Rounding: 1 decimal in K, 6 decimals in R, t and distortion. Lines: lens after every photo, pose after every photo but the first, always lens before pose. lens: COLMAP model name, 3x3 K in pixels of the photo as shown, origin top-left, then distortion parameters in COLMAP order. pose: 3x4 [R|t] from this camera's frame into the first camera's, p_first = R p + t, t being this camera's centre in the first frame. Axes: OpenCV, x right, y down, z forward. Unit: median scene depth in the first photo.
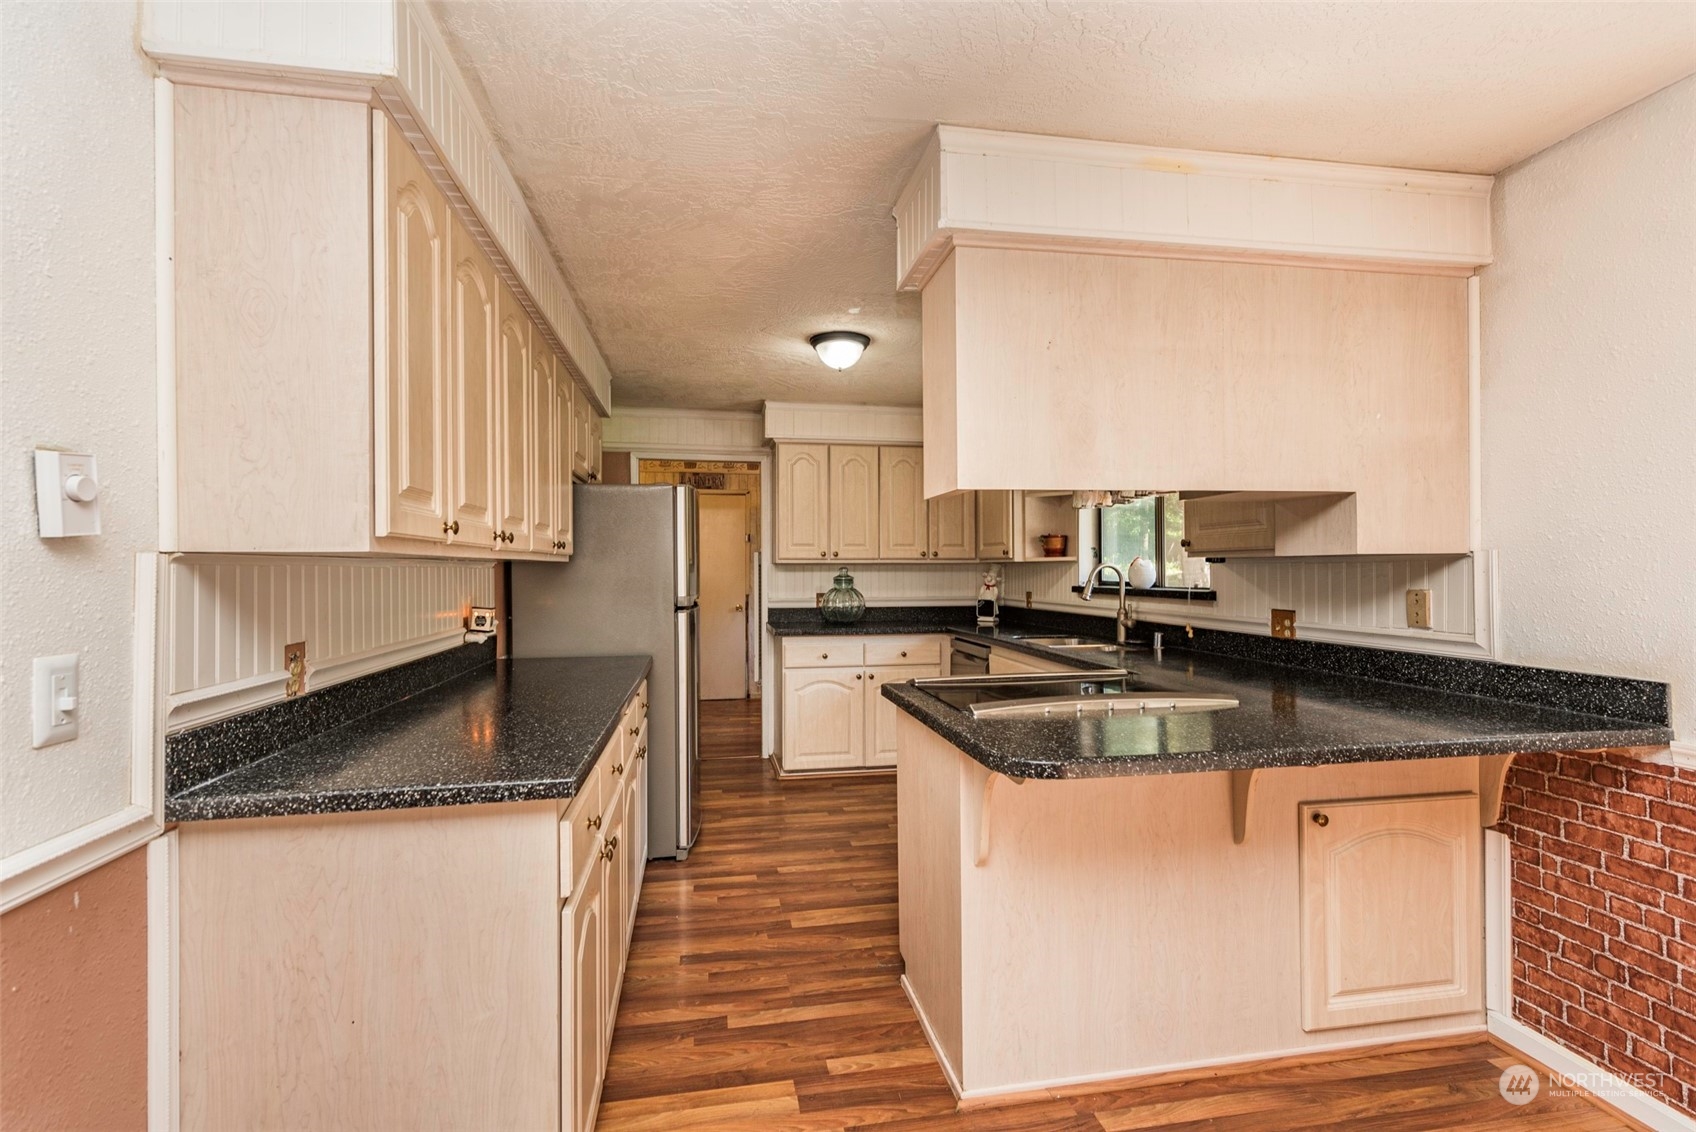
lens RADIAL K [[779.0, 0, 848.0], [0, 779.0, 566.0], [0, 0, 1]] dist [0.004967, -0.000220]
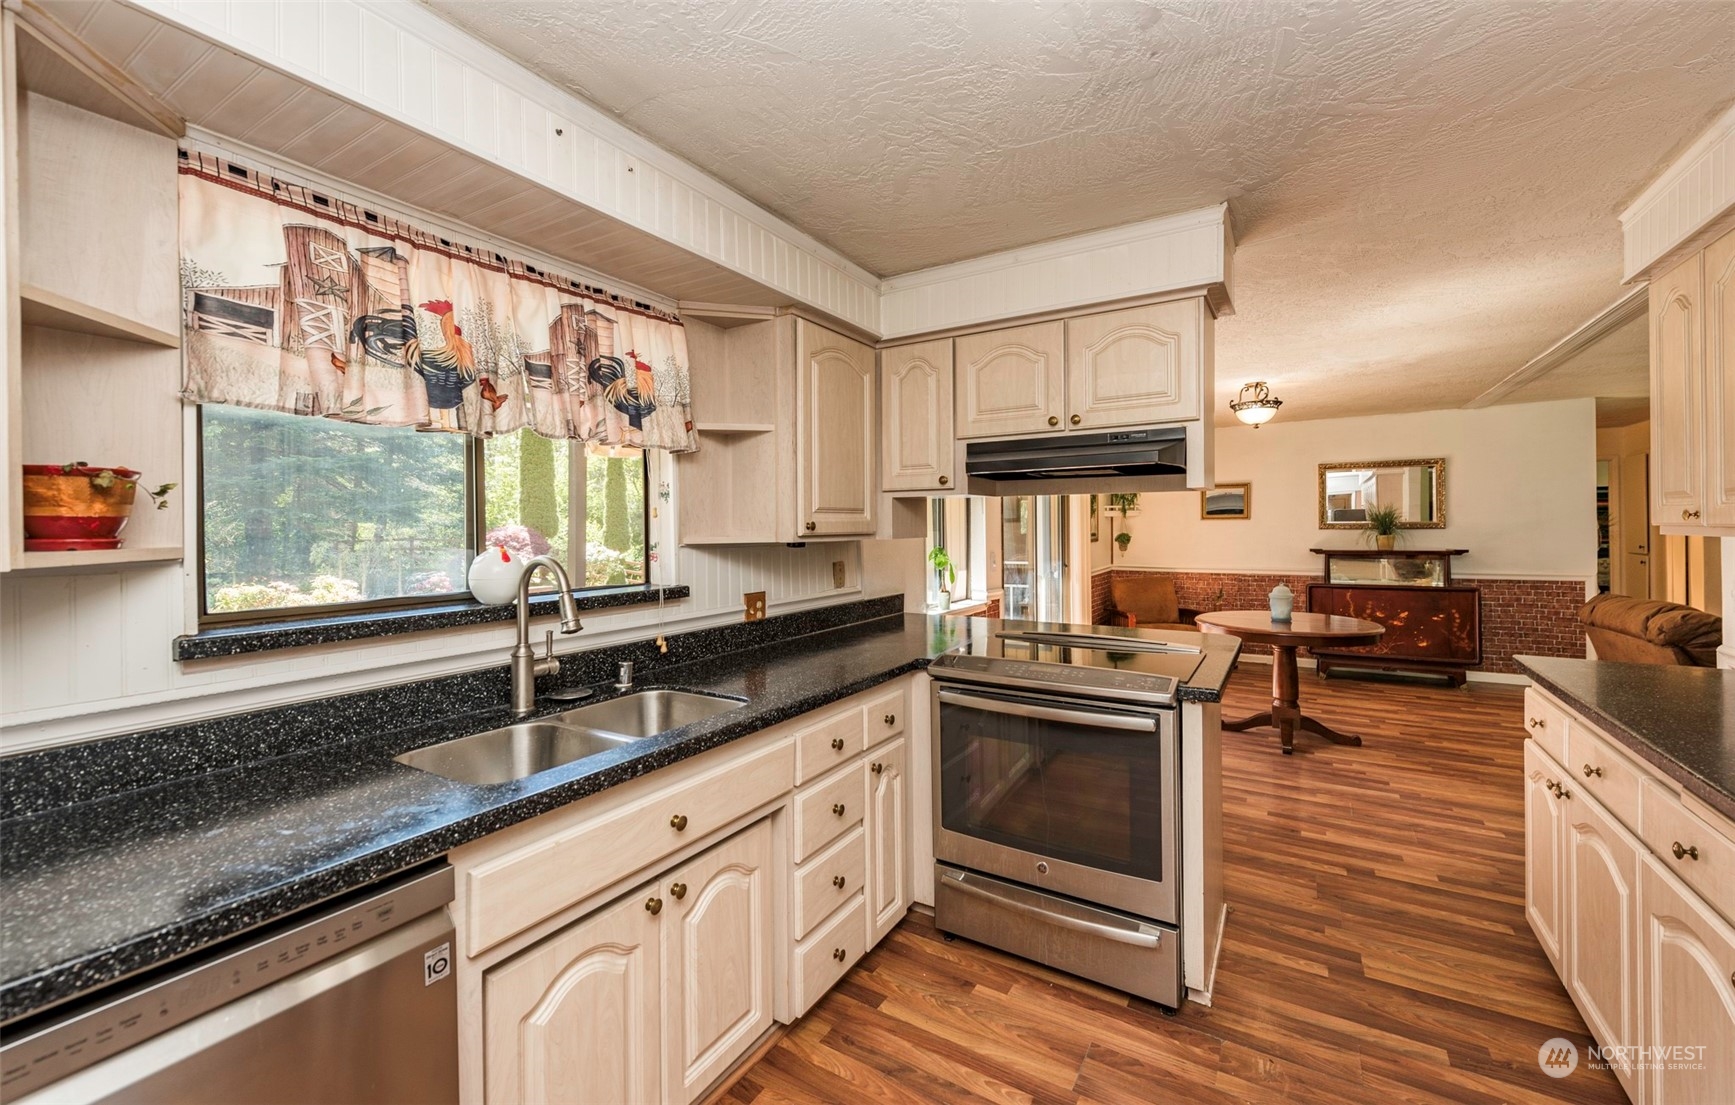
lens RADIAL K [[690.1, 0, 859.8], [0, 690.1, 528.7], [0, 0, 1]] dist [0.014992, -0.006955]
pose [[-0.733183, 0.010719, 0.679947, -0.158903], [0.011553, 0.999928, -0.003306, -0.023170], [-0.679933, 0.005432, -0.733254, 1.561570]]
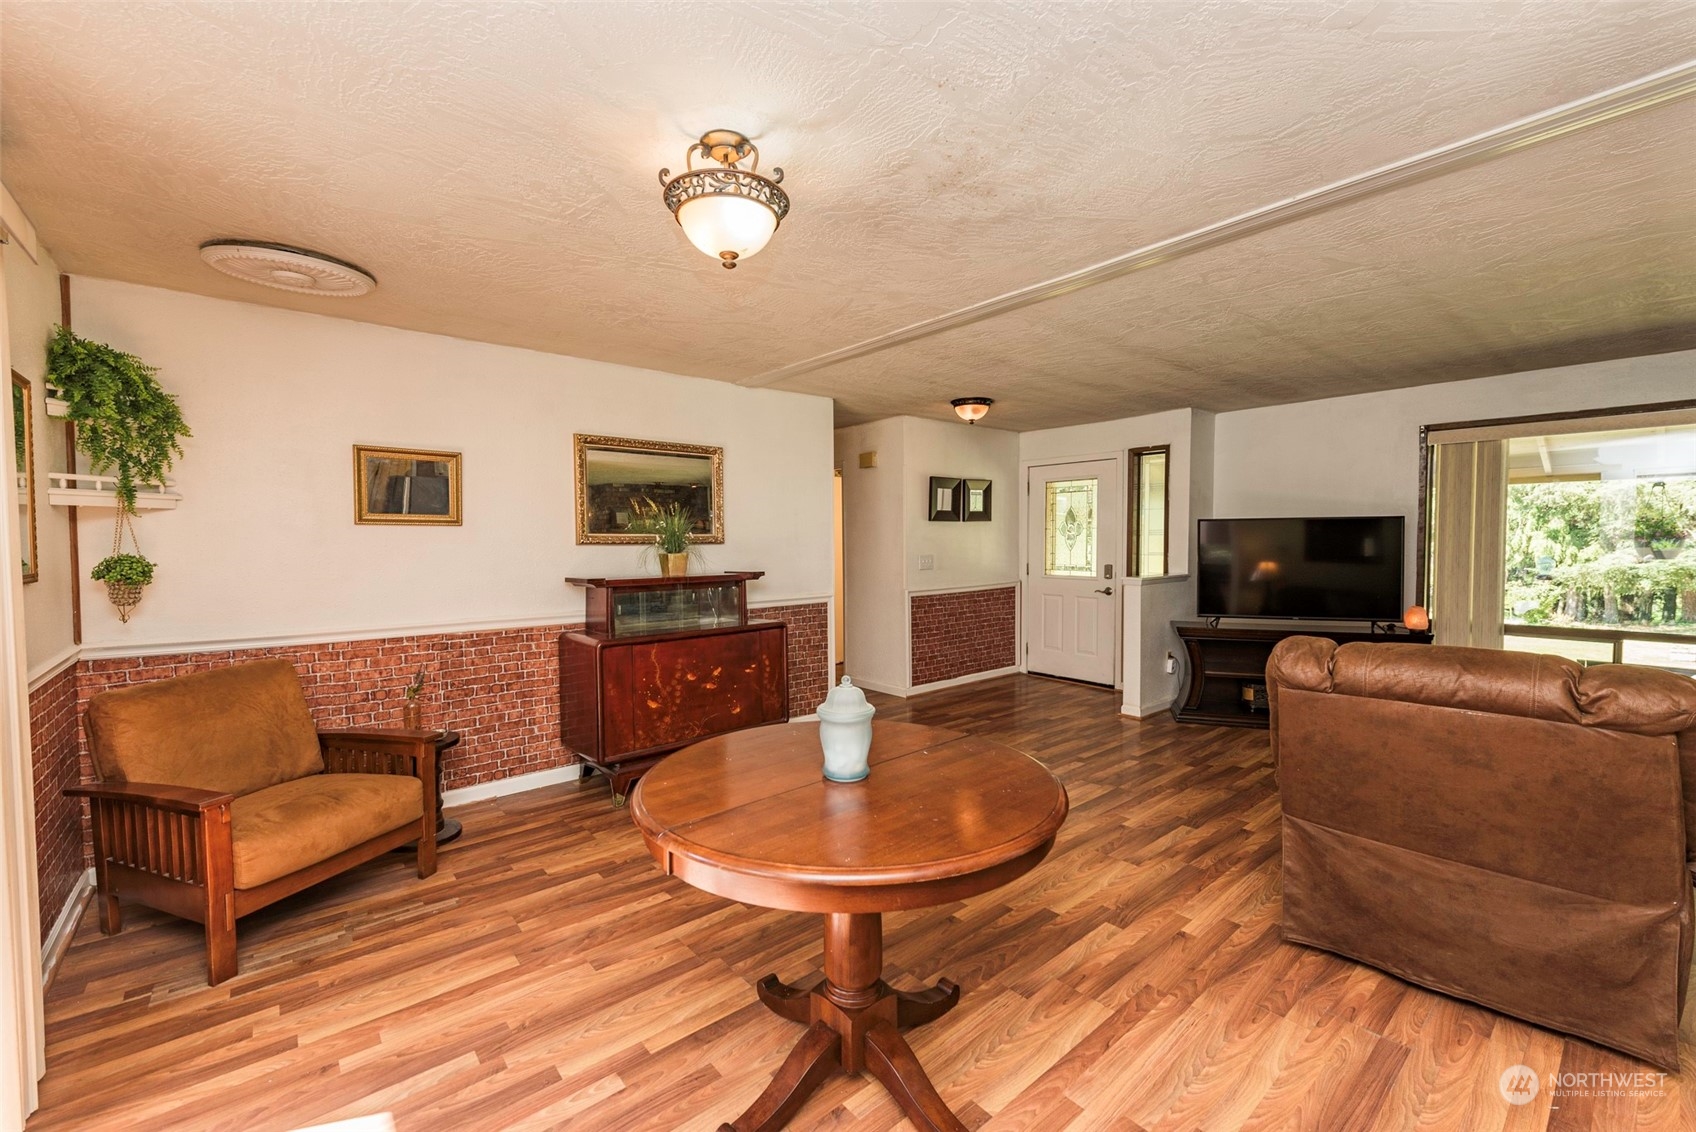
lens RADIAL K [[687.0, 0, 846.0], [0, 687.0, 567.4], [0, 0, 1]] dist [0.001334, -0.000056]
pose [[-0.868389, 0.029381, -0.495013, 0.486990], [0.013088, 0.999253, 0.036349, -0.008779], [0.495712, 0.025087, -0.868125, 0.286221]]
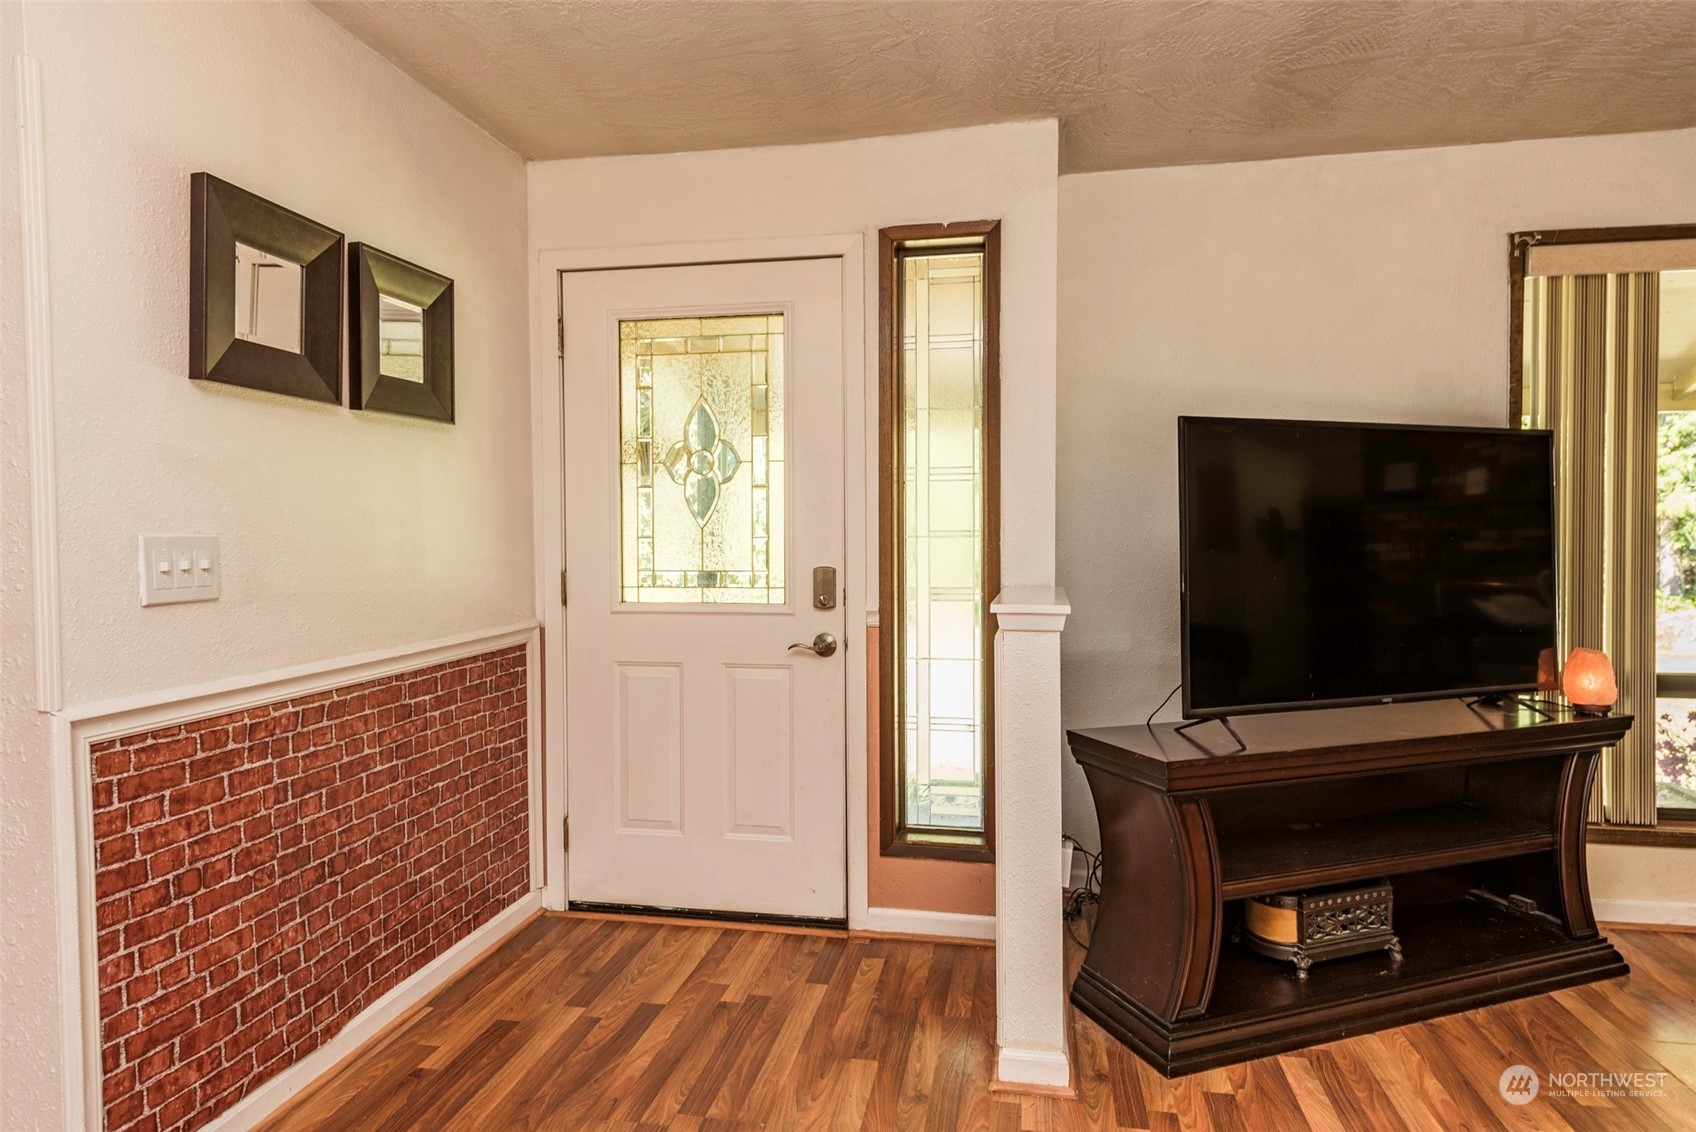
lens RADIAL K [[999.2, 0, 848.0], [0, 999.2, 566.0], [0, 0, 1]] dist [0.005552, 0.000291]
pose [[-0.358900, 0.031606, -0.932841, -0.284347], [0.014525, 0.999495, 0.028276, 0.038974], [0.933263, -0.003401, -0.359178, -0.736797]]
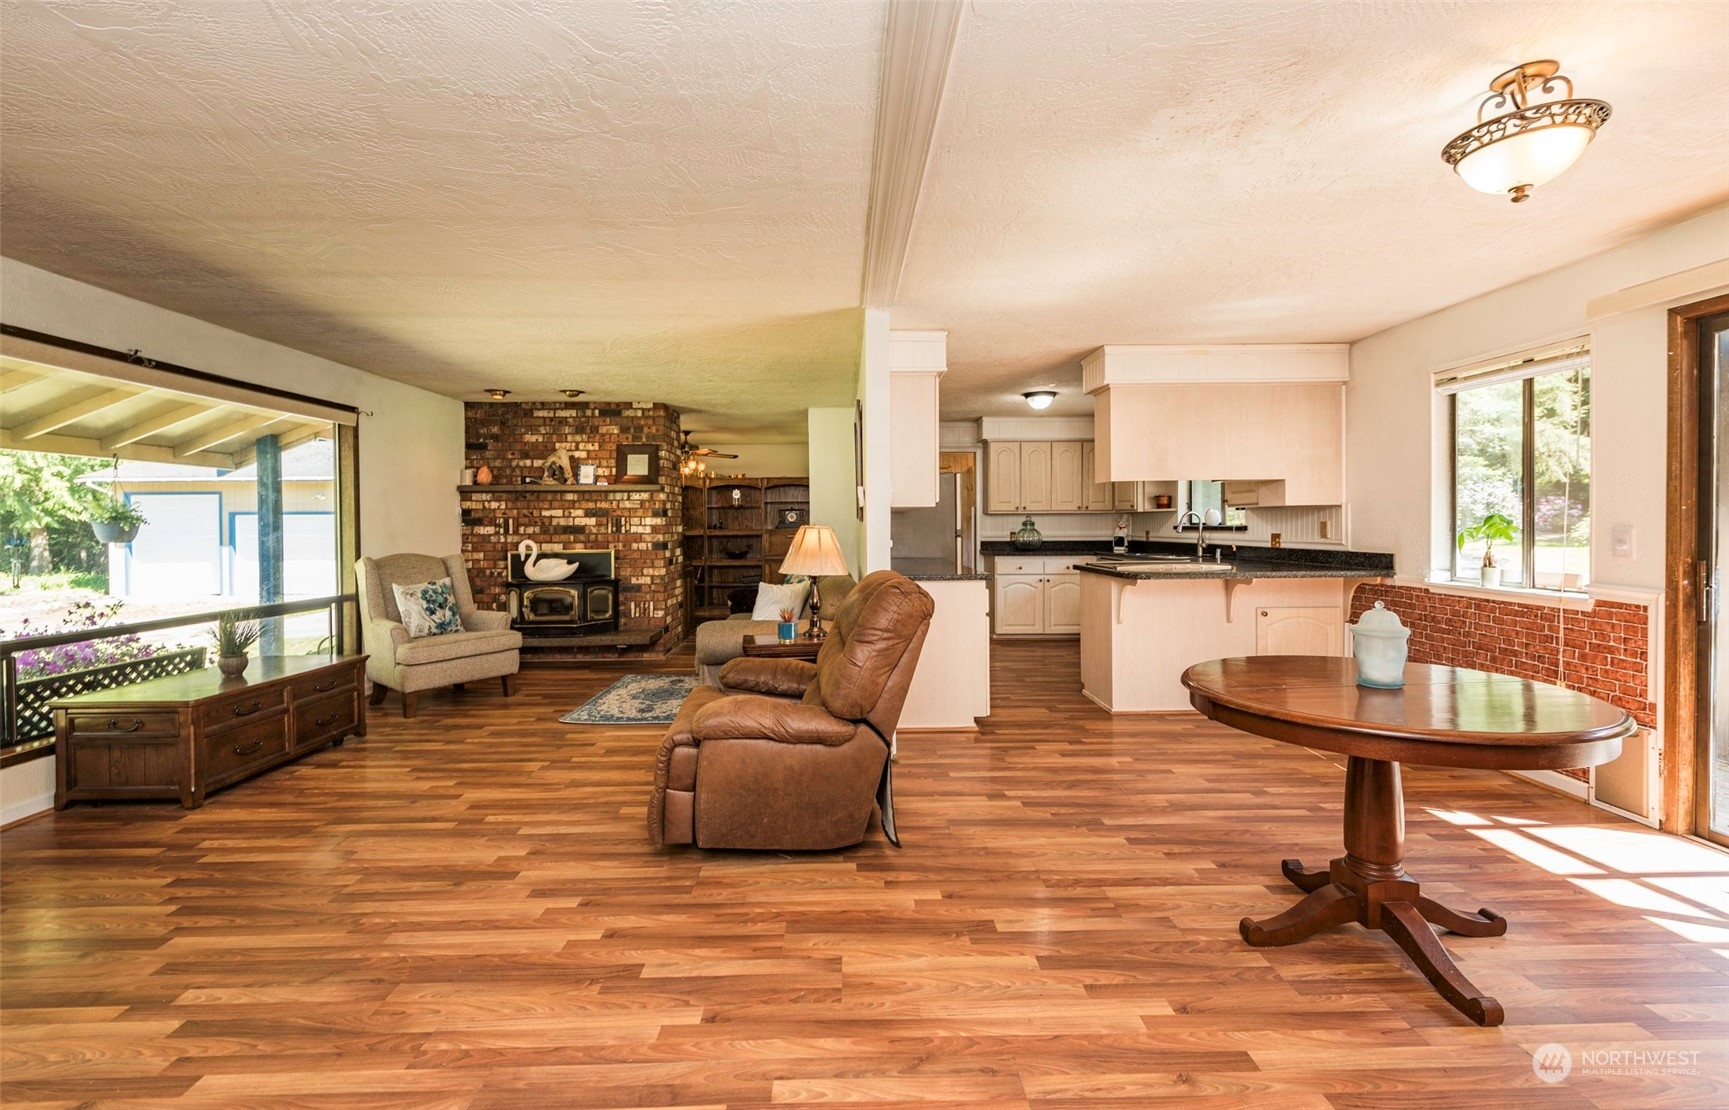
lens RADIAL K [[730.3, 0, 862.1], [0, 730.3, 535.2], [0, 0, 1]] dist [0.019289, -0.009580]
pose [[0.987416, 0.000729, -0.158142, -0.194154], [0.002418, 0.999803, 0.019704, 0.020270], [0.158125, -0.019838, 0.987220, -1.029308]]
